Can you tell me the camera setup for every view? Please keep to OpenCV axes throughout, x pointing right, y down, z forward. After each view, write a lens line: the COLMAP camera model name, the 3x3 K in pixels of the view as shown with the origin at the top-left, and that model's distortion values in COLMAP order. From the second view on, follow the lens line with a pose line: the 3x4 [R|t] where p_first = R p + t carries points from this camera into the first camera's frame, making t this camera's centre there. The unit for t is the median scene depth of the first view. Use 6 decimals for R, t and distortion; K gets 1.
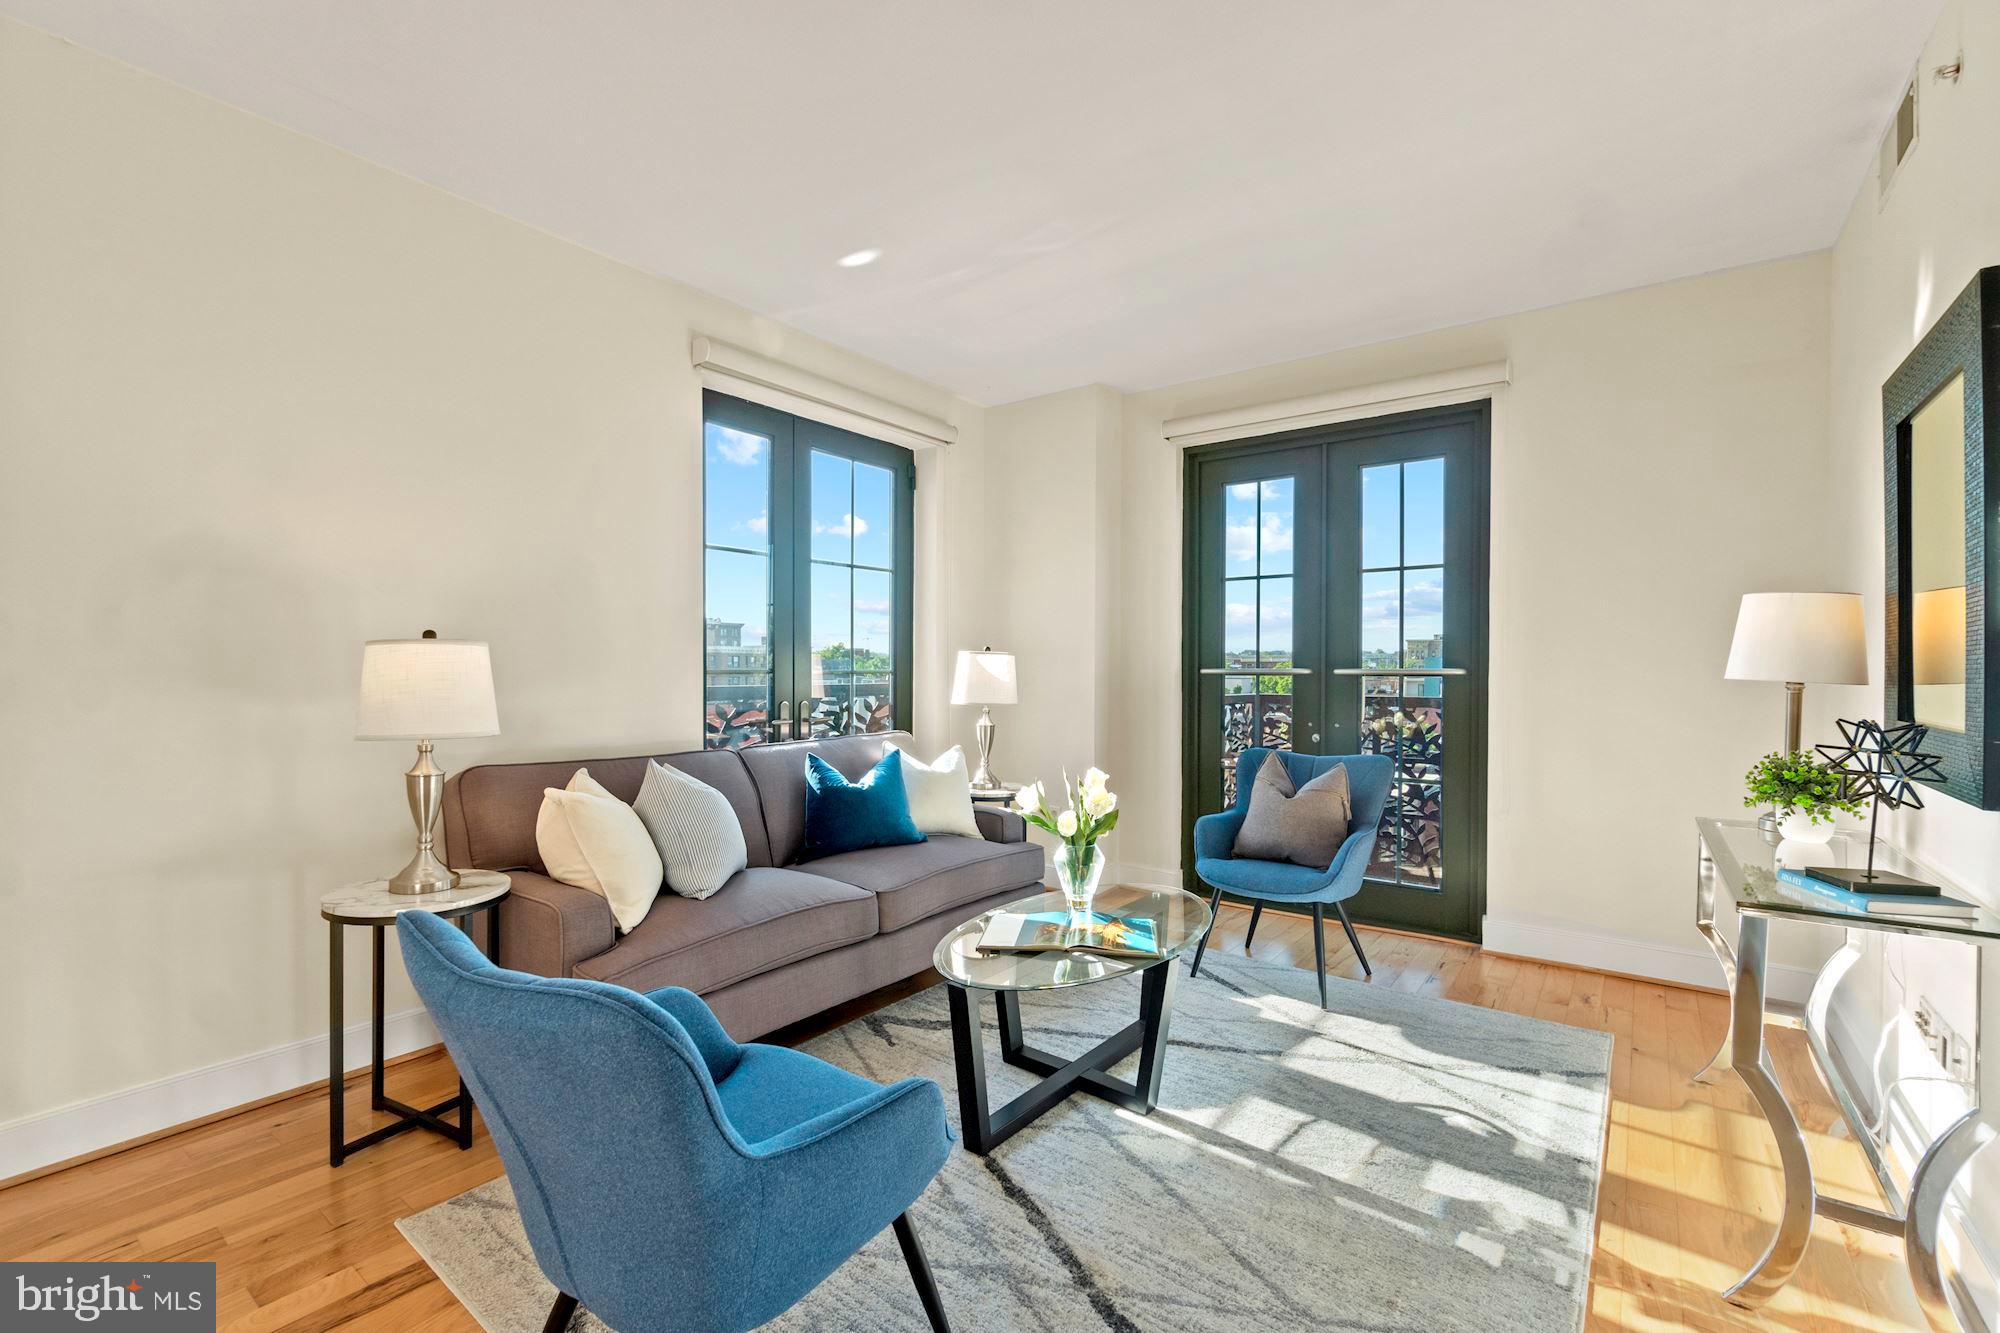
lens RADIAL K [[863.5, 0, 991.0], [0, 863.5, 677.7], [0, 0, 1]] dist [0.000917, -0.000102]
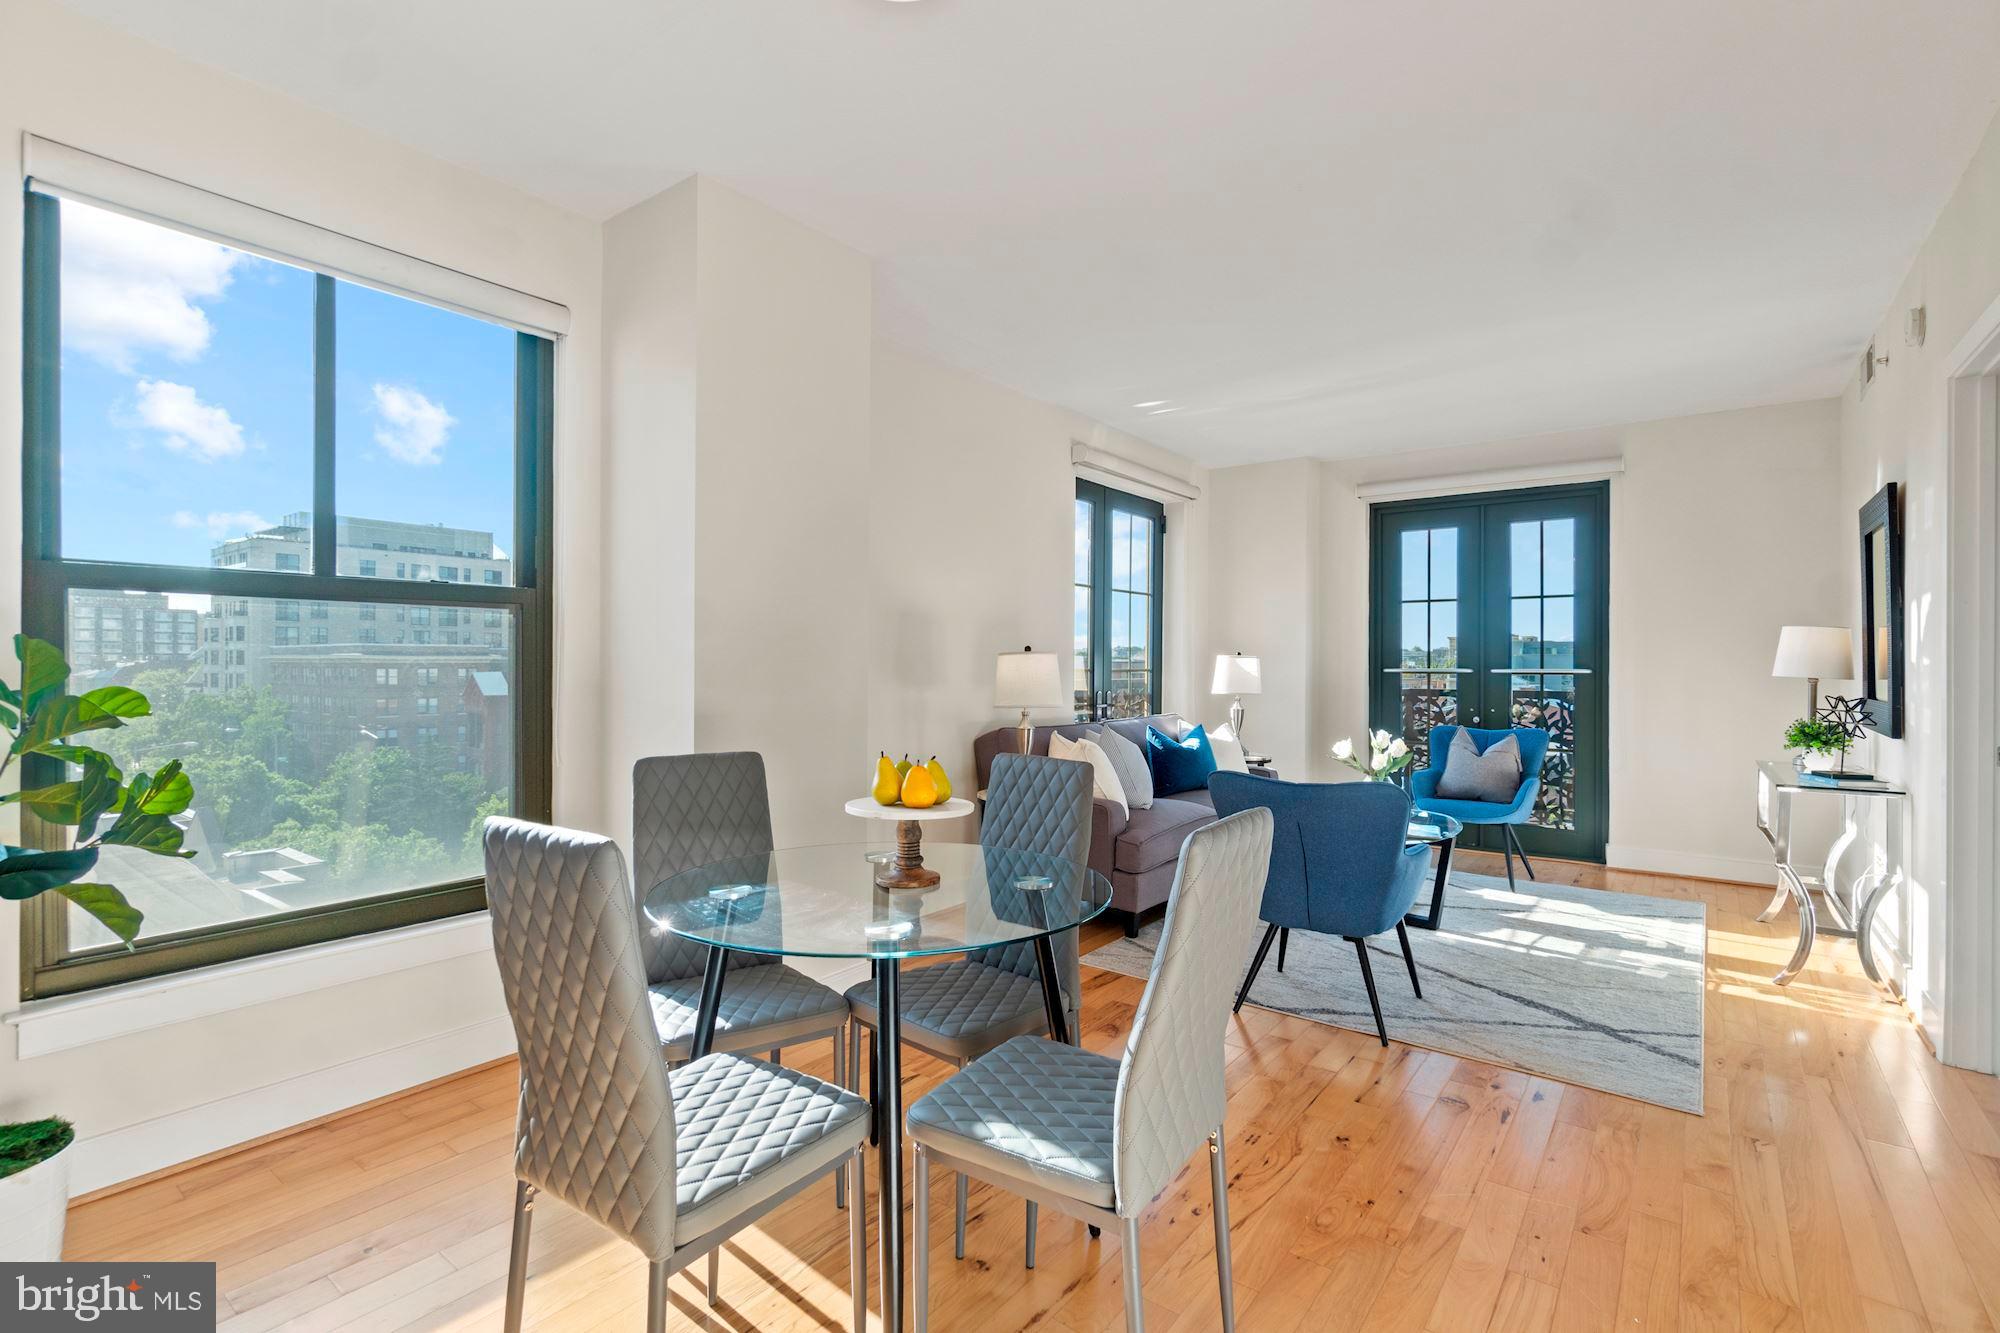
lens RADIAL K [[924.8, 0, 994.2], [0, 924.8, 663.8], [0, 0, 1]] dist [-0.003348, 0.000612]
pose [[0.999986, 0.002361, -0.004784, -0.424997], [-0.002424, 0.999908, -0.013352, 0.003114], [0.004752, 0.013364, 0.999899, -0.519493]]
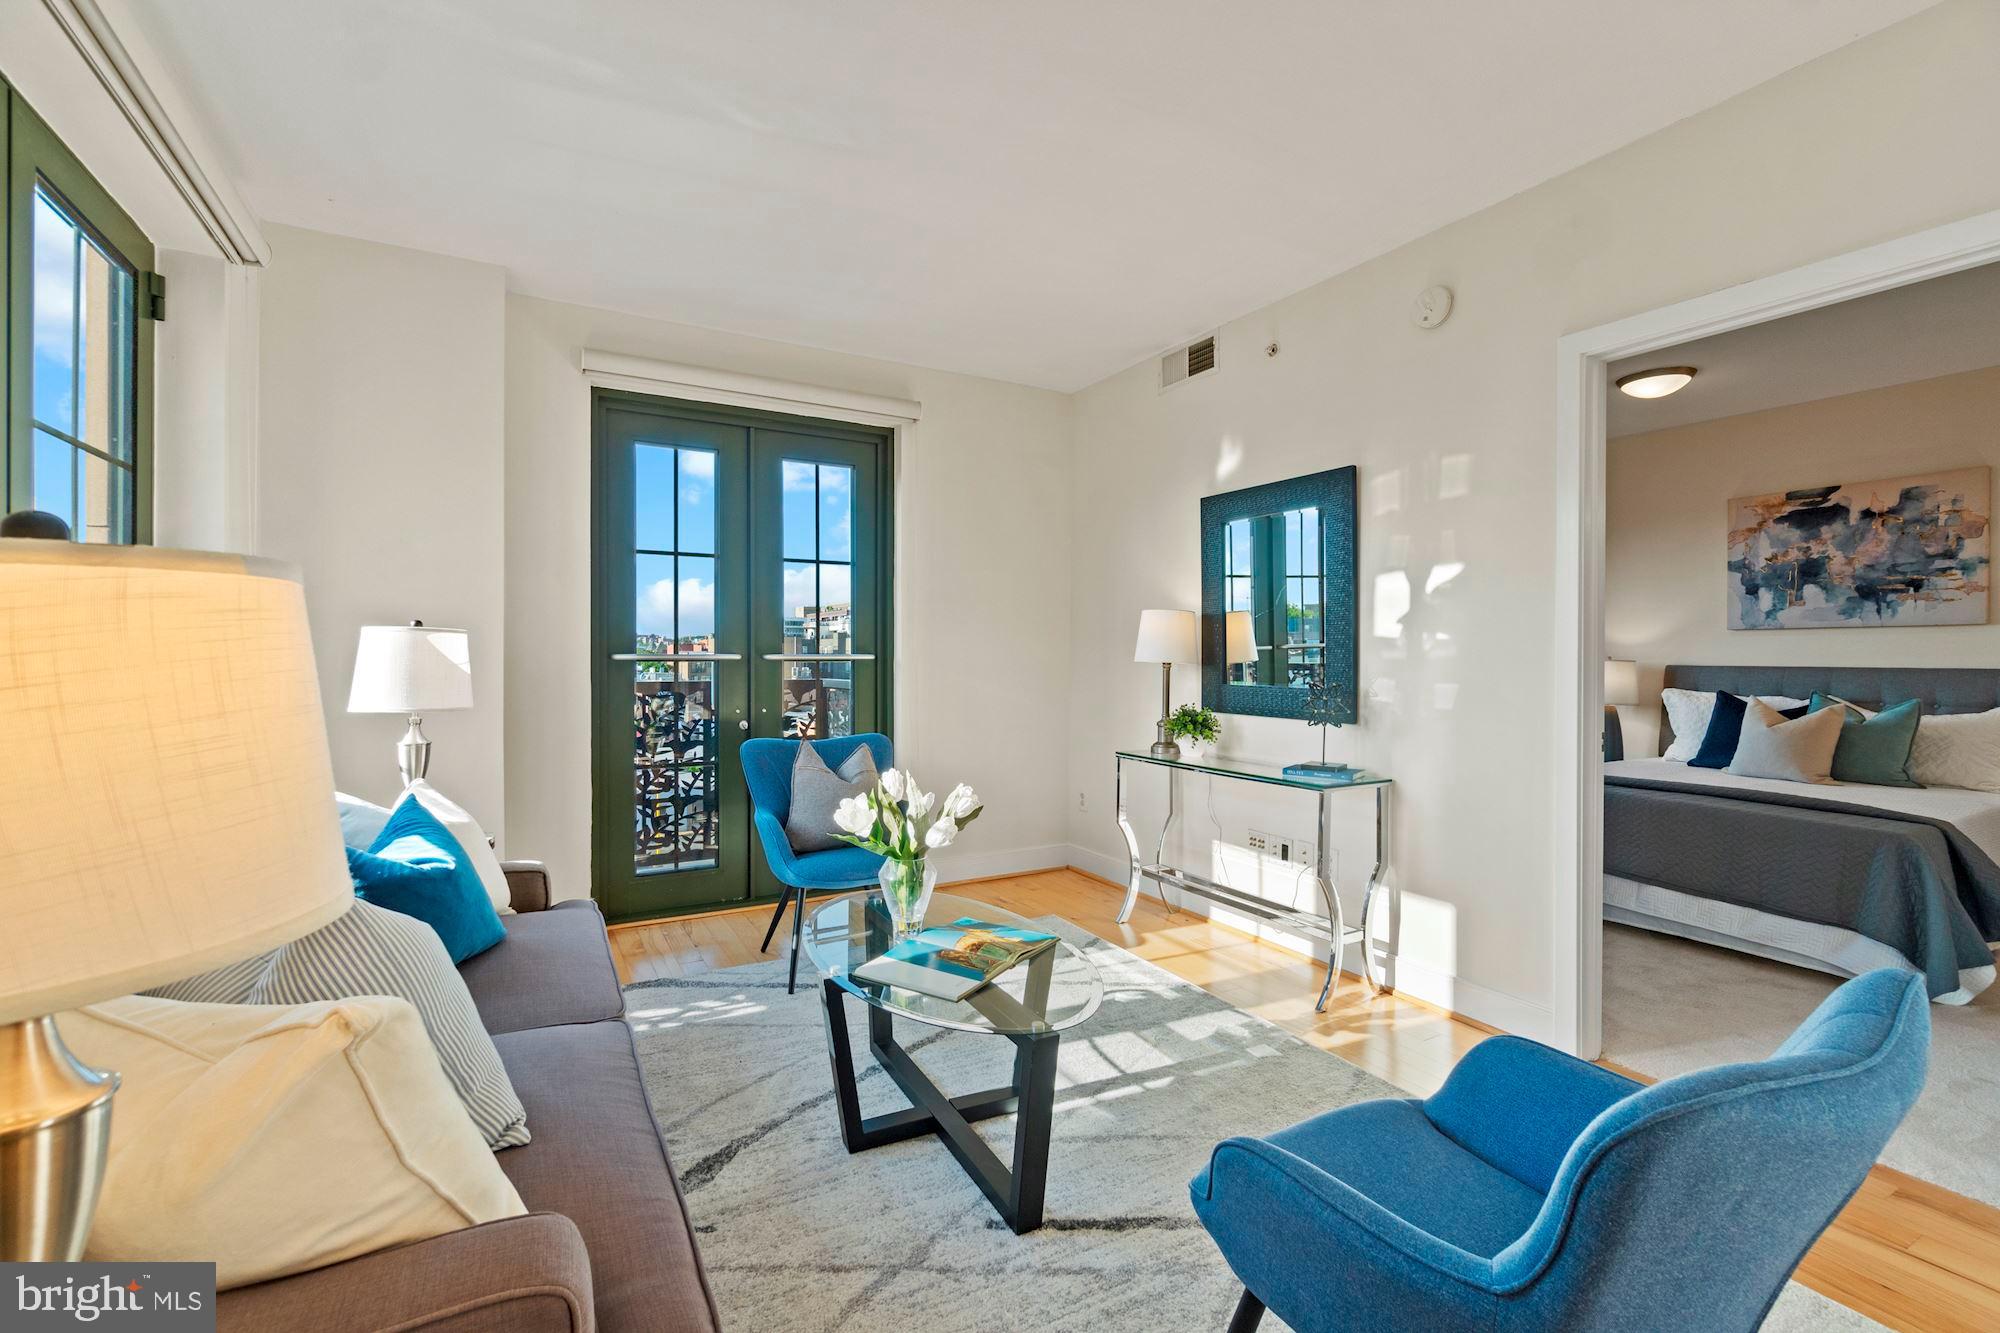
lens RADIAL K [[863.5, 0, 990.0], [0, 863.5, 653.5], [0, 0, 1]] dist [0.000917, -0.000102]
pose [[0.406675, -0.001903, 0.913571, -0.457057], [0.004993, 0.999988, -0.000140, -0.010532], [-0.913559, 0.004618, 0.406680, 0.387524]]
